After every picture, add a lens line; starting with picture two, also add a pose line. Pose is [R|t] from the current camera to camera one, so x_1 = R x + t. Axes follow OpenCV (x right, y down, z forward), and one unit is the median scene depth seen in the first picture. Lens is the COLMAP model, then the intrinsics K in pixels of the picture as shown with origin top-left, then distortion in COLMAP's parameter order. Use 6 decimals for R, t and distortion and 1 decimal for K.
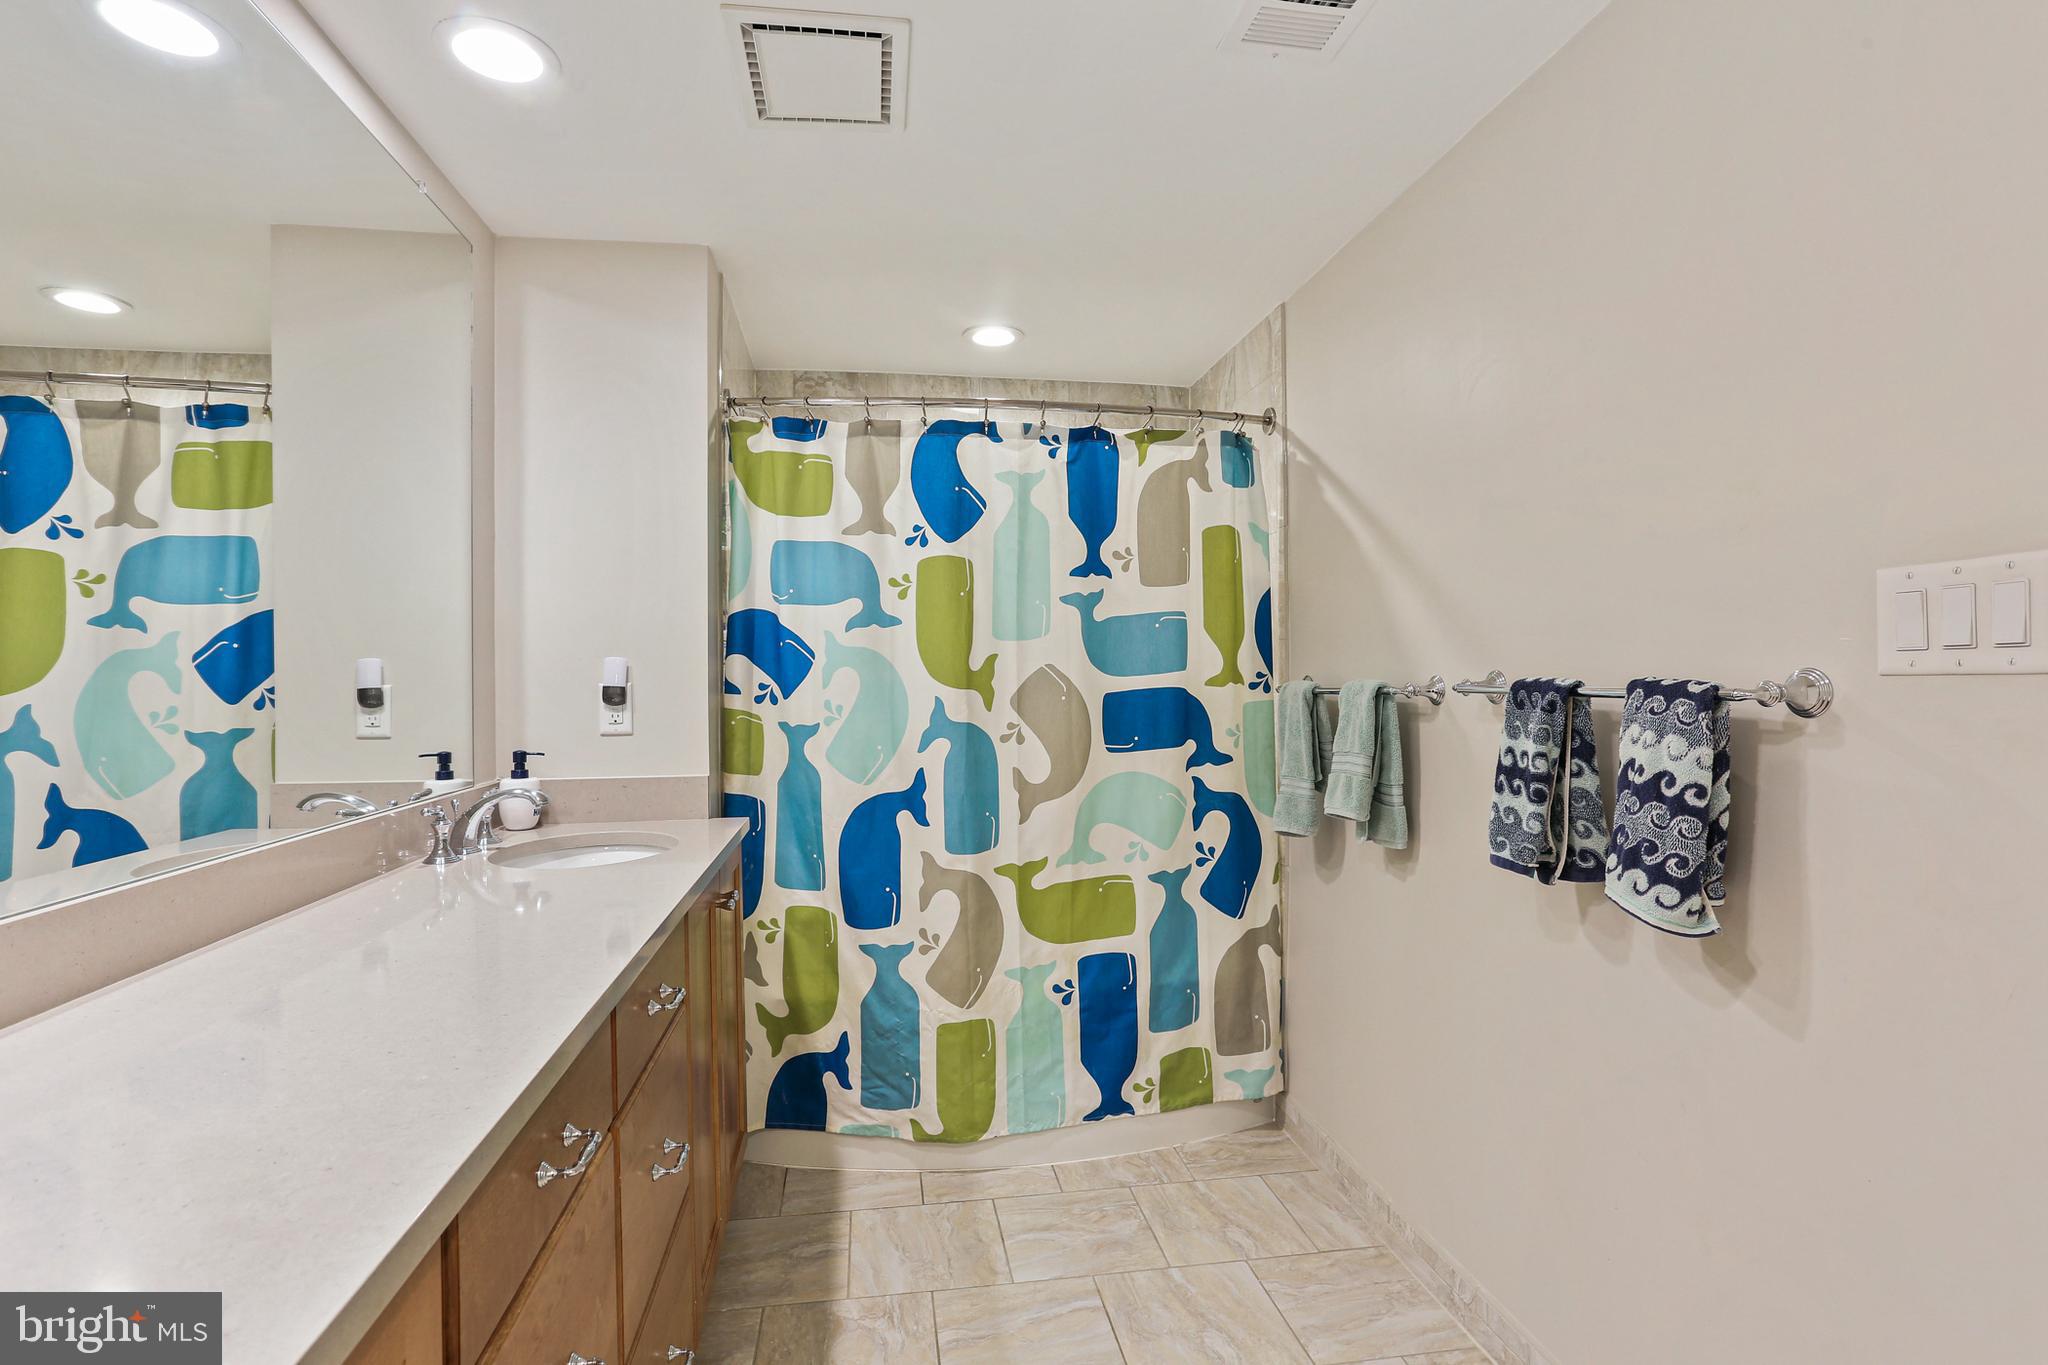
lens RADIAL K [[985.6, 0, 1015.1], [0, 985.6, 672.1], [0, 0, 1]] dist [-0.060791, 0.034848]
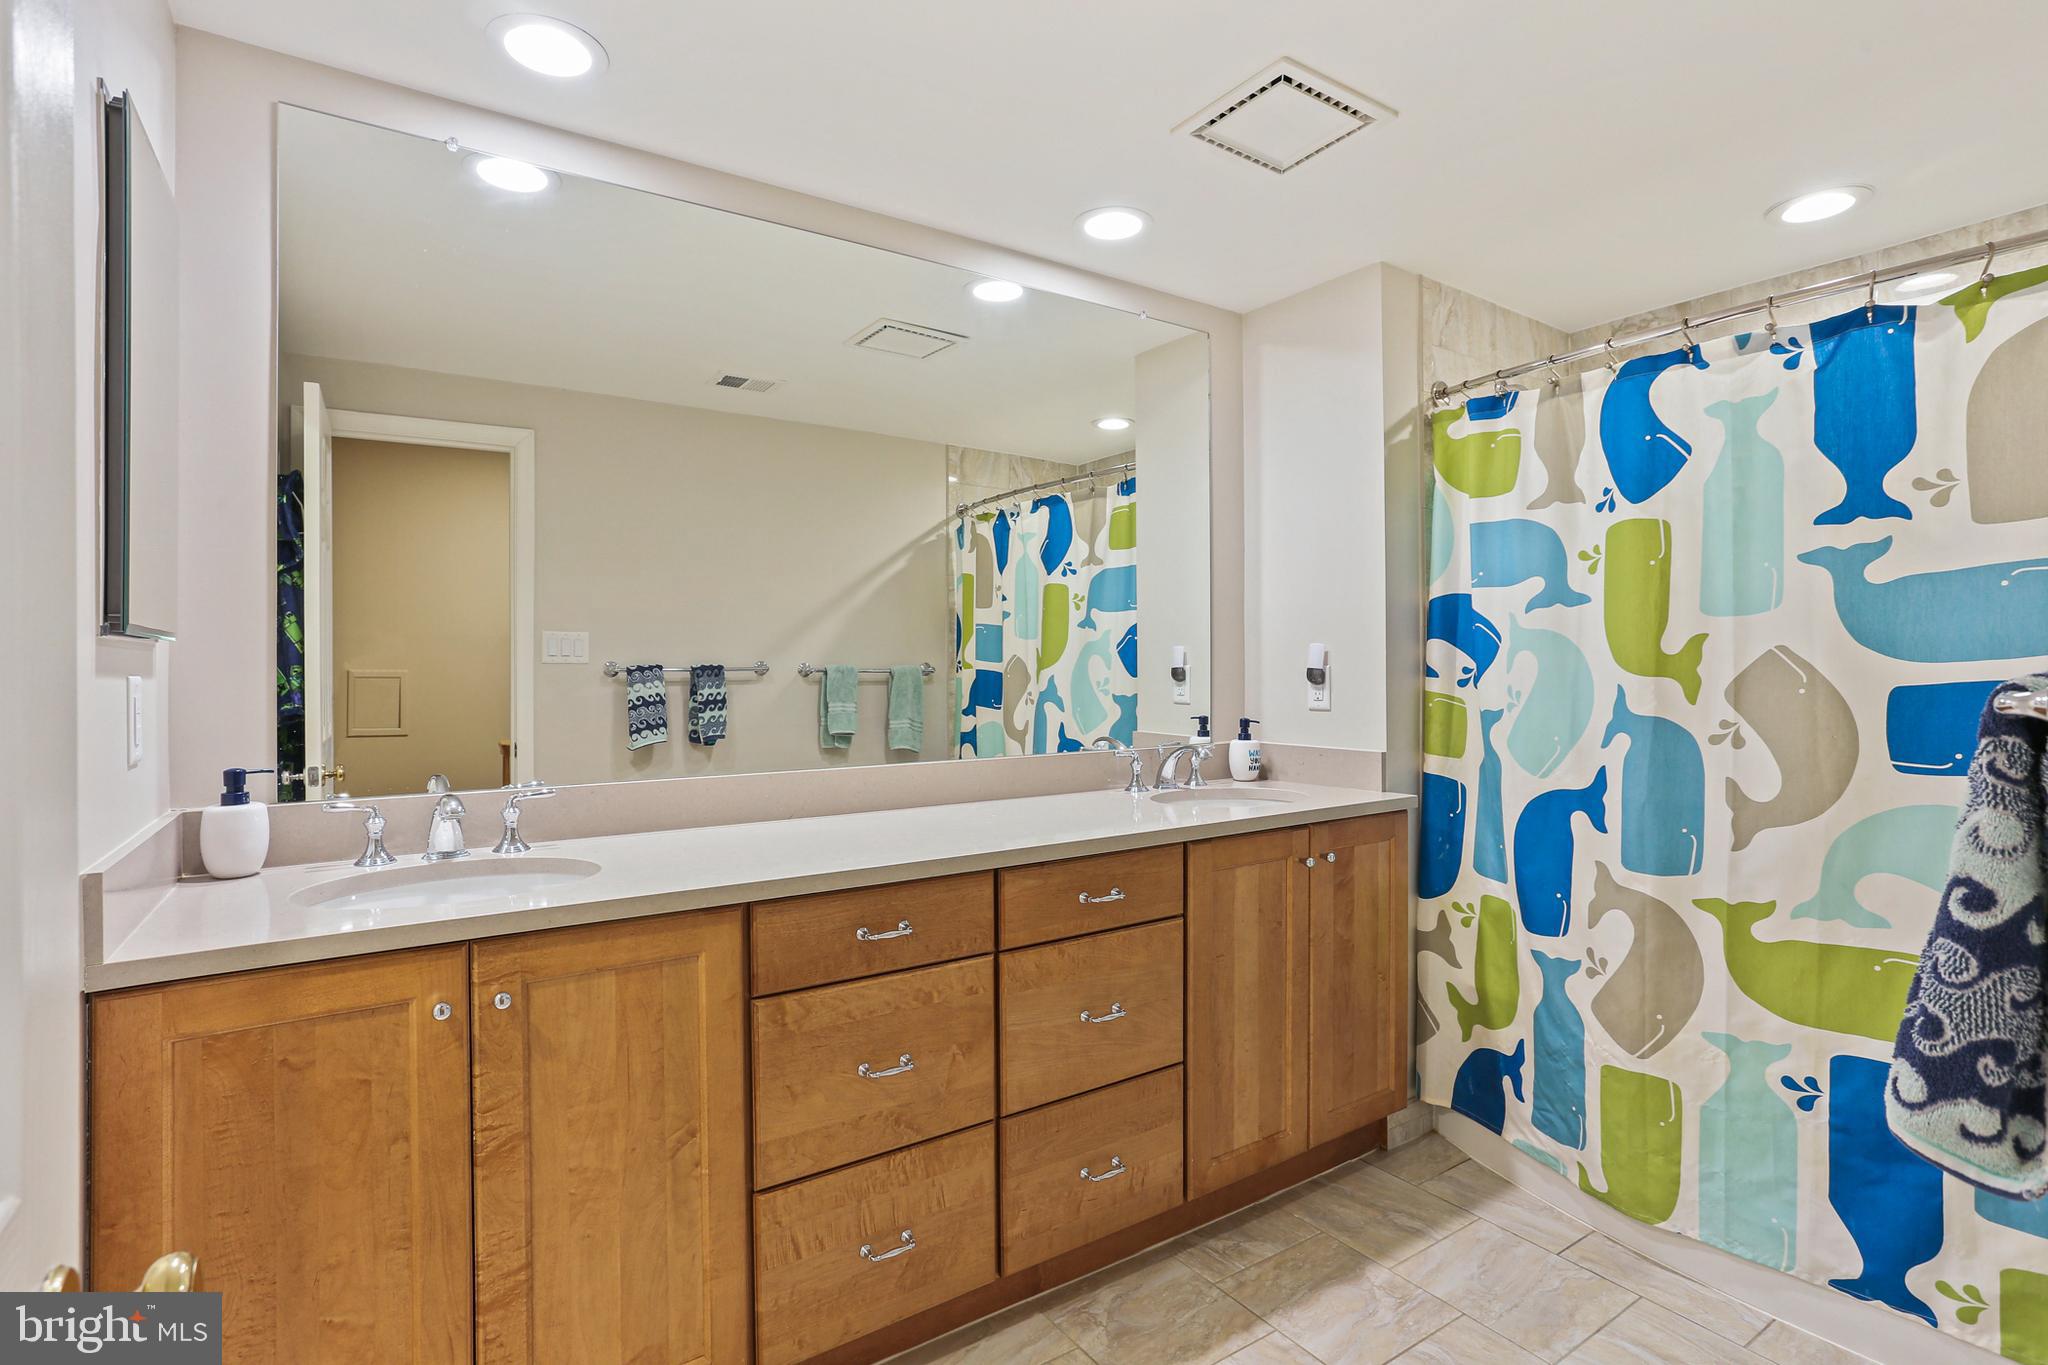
lens RADIAL K [[994.3, 0, 1025.7], [0, 994.3, 654.1], [0, 0, 1]] dist [-0.038822, 0.027427]
pose [[0.437805, -0.001024, -0.899069, 0.463131], [0.000894, 0.999999, -0.000704, -0.001696], [0.899069, -0.000496, 0.437806, 0.155762]]
